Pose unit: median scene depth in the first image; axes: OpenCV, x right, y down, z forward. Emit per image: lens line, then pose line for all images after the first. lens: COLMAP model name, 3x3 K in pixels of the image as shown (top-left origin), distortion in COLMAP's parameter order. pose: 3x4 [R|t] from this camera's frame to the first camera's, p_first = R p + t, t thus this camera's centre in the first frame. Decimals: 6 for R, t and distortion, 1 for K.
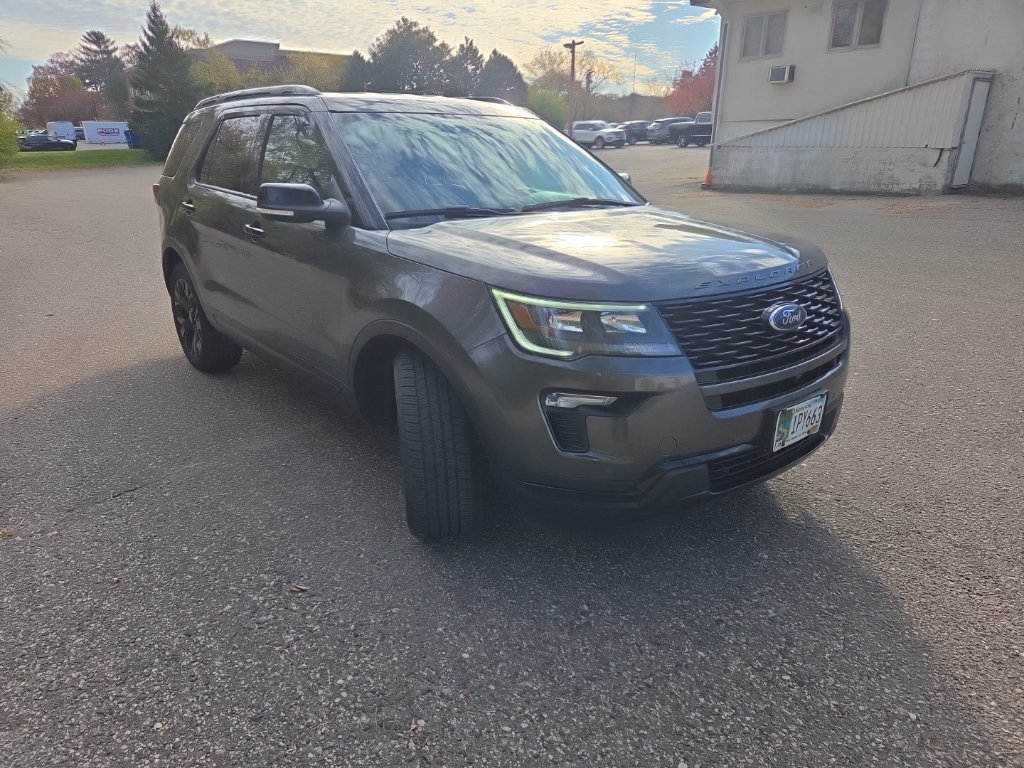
lens RADIAL K [[679.0, 0, 500.3], [0, 679.0, 385.4], [0, 0, 1]] dist [0.070142, -0.054055]
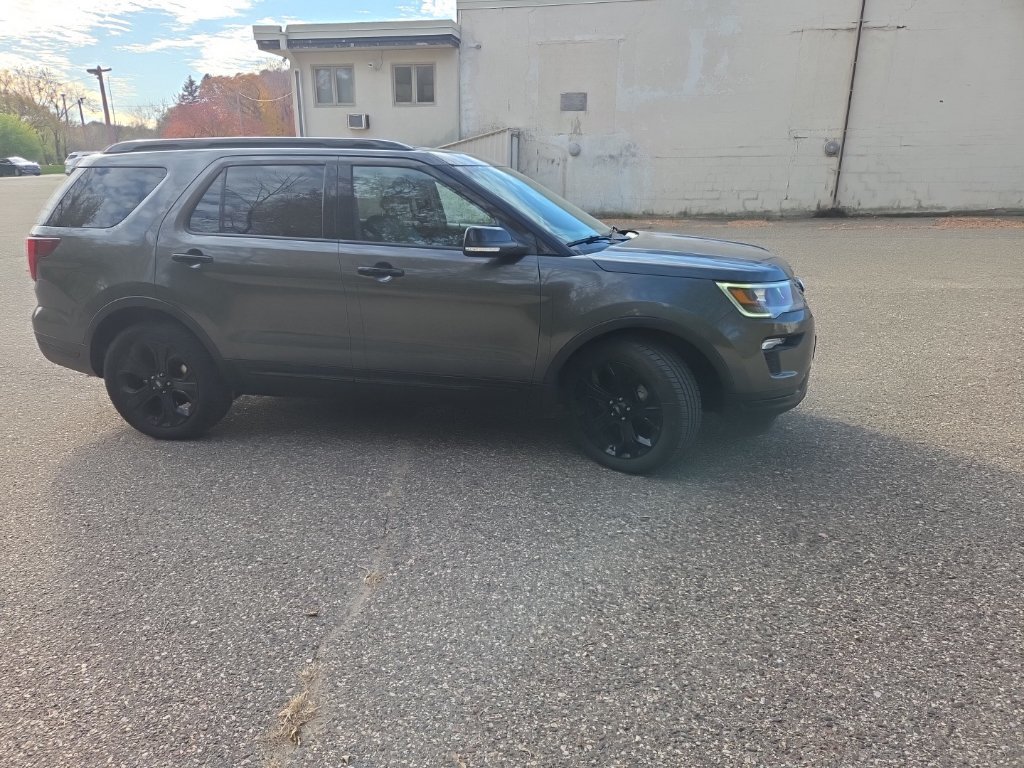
lens RADIAL K [[679.0, 0, 501.9], [0, 679.0, 383.8], [0, 0, 1]] dist [0.070142, -0.054055]
pose [[0.777540, -0.182365, 0.601809, -0.682040], [0.210701, 0.977258, 0.023910, -0.028094], [-0.592484, 0.108211, 0.798282, 0.037113]]
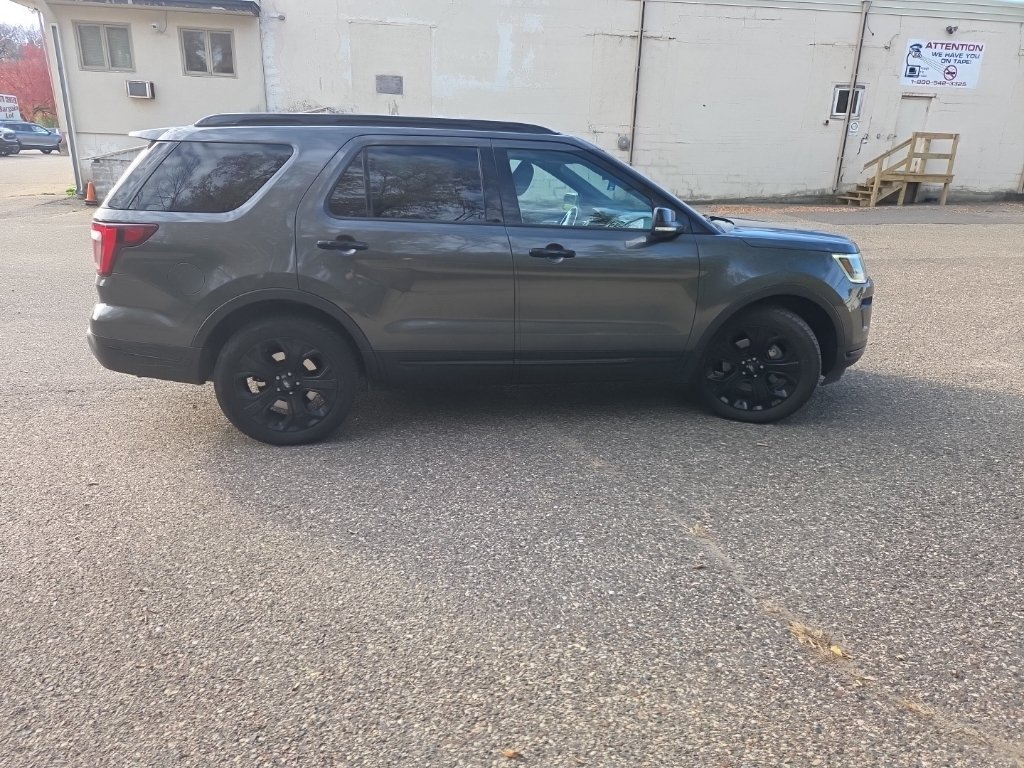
lens RADIAL K [[679.0, 0, 505.1], [0, 679.0, 382.4], [0, 0, 1]] dist [0.070142, -0.054055]
pose [[0.506066, -0.250923, 0.825188, -1.042766], [0.268261, 0.955083, 0.125904, -0.140724], [-0.819716, 0.157650, 0.550648, 0.374614]]
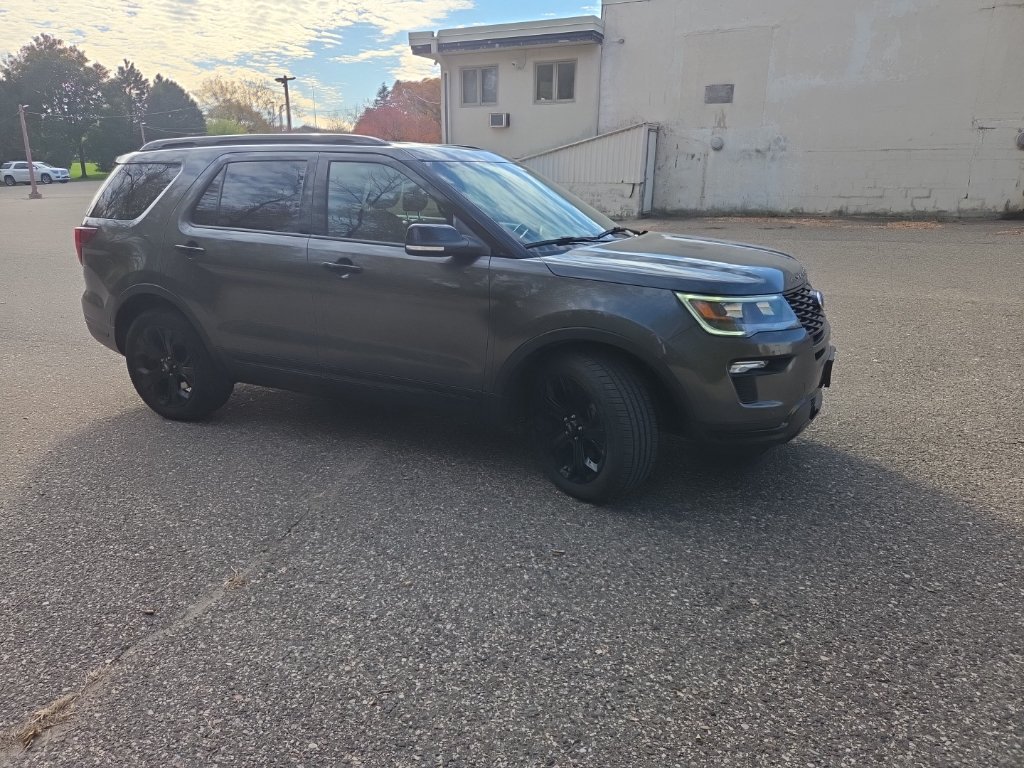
lens RADIAL K [[679.0, 0, 501.5], [0, 679.0, 366.6], [0, 0, 1]] dist [0.070142, -0.054055]
pose [[0.904351, -0.115494, 0.410865, -0.450814], [0.142170, 0.989228, -0.034858, 0.000267], [-0.402413, 0.089937, 0.911030, -0.042133]]
